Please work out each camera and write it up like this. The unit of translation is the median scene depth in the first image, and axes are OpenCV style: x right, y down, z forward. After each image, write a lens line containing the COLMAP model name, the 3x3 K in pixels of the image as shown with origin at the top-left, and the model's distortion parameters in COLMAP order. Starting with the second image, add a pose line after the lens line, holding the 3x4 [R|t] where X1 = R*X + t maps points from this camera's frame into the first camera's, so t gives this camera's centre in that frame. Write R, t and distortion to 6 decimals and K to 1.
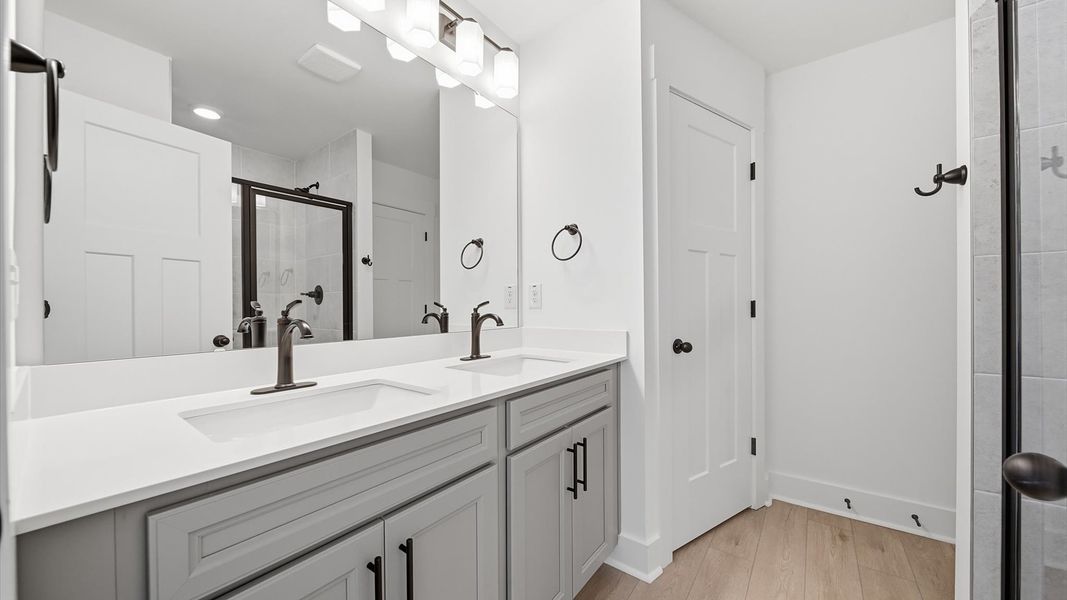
lens RADIAL K [[375.3, 0, 534.9], [0, 375.3, 306.5], [0, 0, 1]] dist [-0.002498, -0.000616]
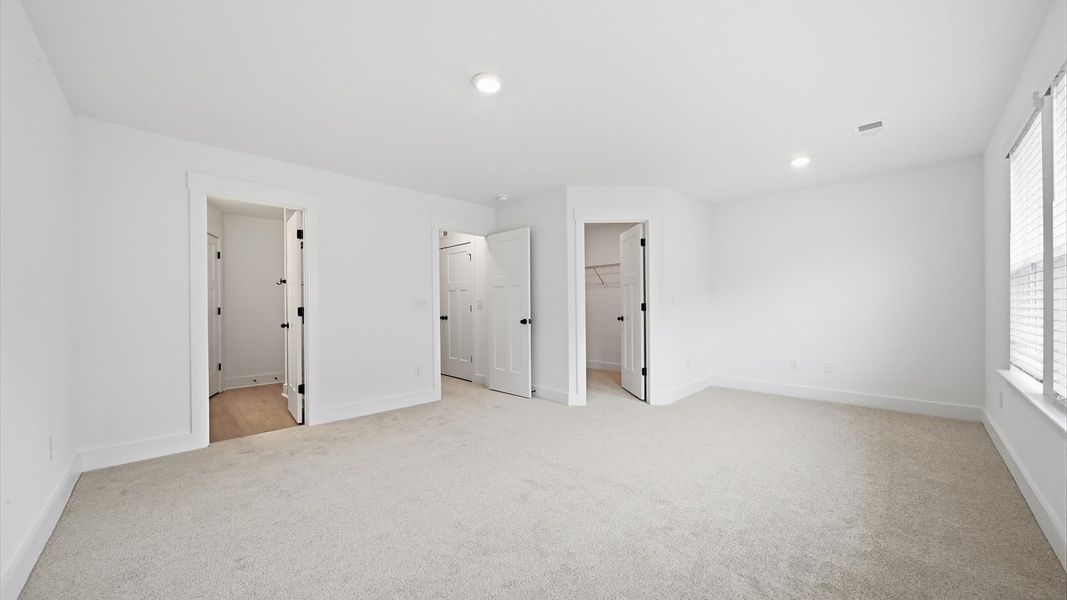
lens RADIAL K [[375.3, 0, 534.9], [0, 375.3, 306.5], [0, 0, 1]] dist [-0.002498, -0.000616]
pose [[0.146181, 0.005964, 0.989240, -1.558893], [0.005966, 0.999958, -0.006911, 0.002417], [-0.989240, 0.006912, 0.146140, -1.423216]]
